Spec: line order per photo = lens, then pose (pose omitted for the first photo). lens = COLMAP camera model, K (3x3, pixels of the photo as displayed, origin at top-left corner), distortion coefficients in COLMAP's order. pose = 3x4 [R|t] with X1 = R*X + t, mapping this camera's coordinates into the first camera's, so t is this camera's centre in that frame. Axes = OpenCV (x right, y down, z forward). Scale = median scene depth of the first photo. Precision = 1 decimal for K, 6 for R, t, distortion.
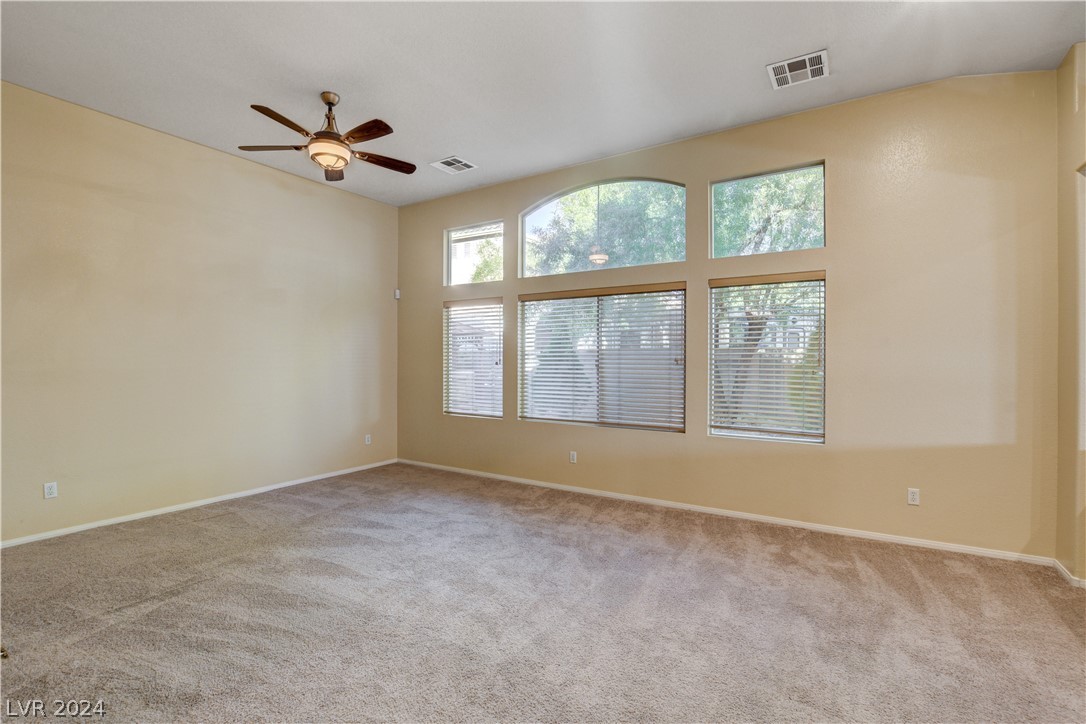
lens RADIAL K [[483.0, 0, 540.7], [0, 483.0, 365.7], [0, 0, 1]] dist [-0.020890, 0.000588]
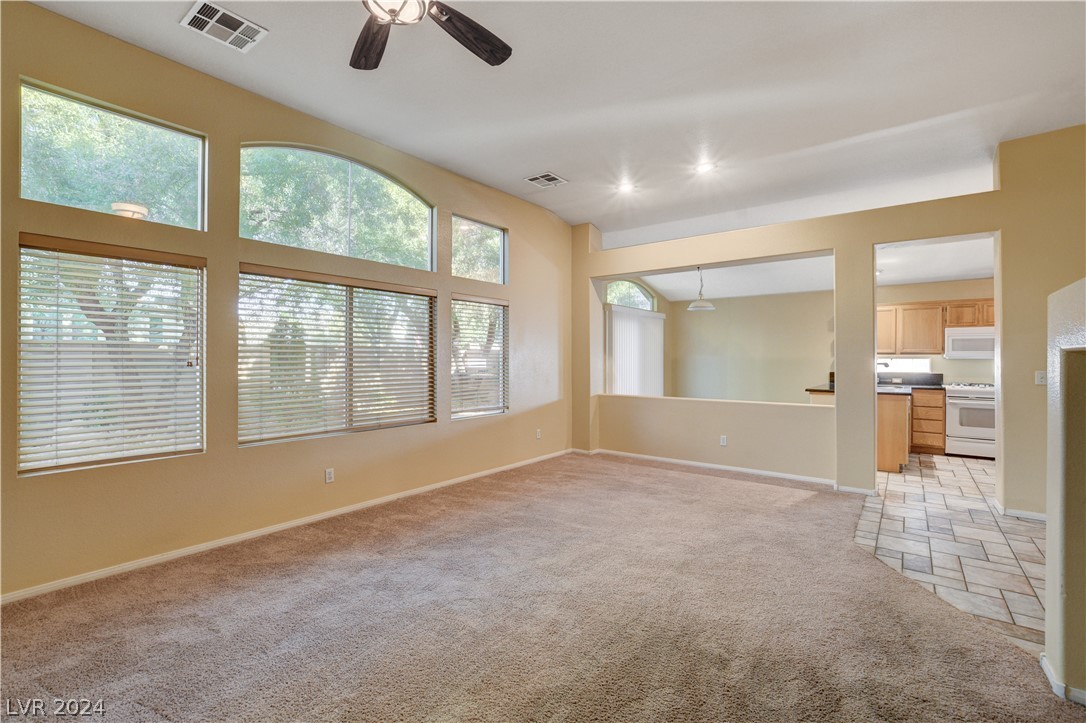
lens RADIAL K [[483.0, 0, 544.3], [0, 483.0, 360.3], [0, 0, 1]] dist [-0.020890, 0.000588]
pose [[0.094094, -0.013061, 0.995478, -0.847032], [-0.000571, 0.999913, 0.013173, -0.023803], [-0.995563, -0.001807, 0.094078, 0.653698]]
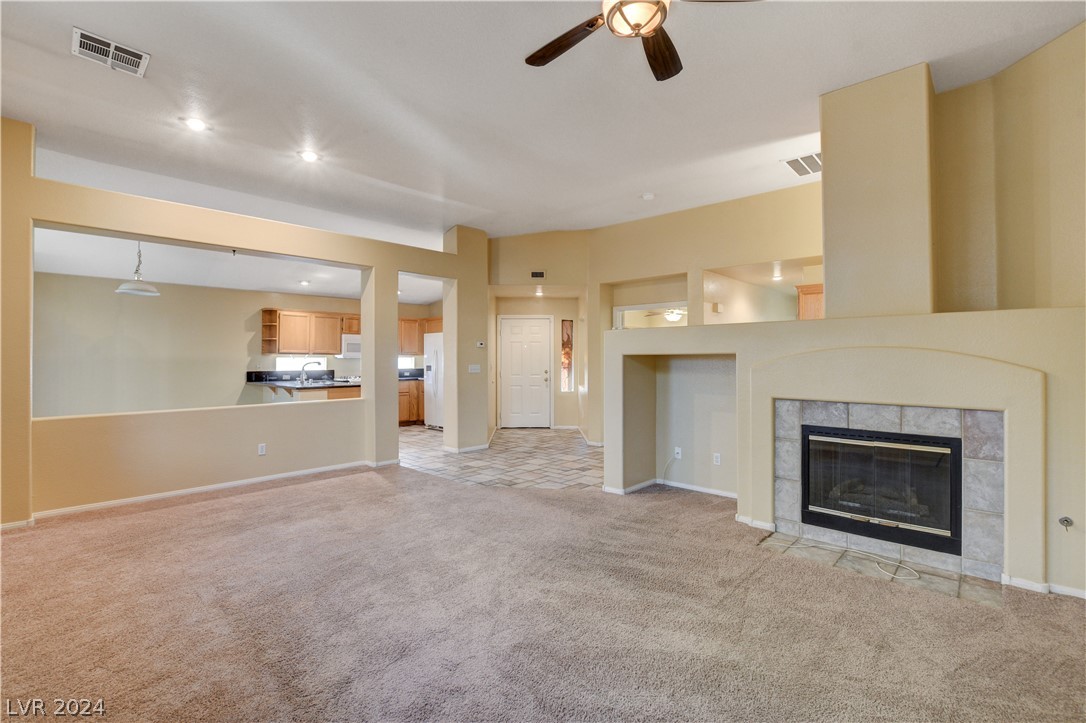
lens RADIAL K [[483.0, 0, 551.5], [0, 483.0, 355.1], [0, 0, 1]] dist [-0.020890, 0.000588]
pose [[-0.984403, -0.006657, 0.175805, -0.383567], [-0.007387, 0.999967, -0.003495, -0.020480], [-0.175776, -0.004739, -0.984419, 1.357513]]
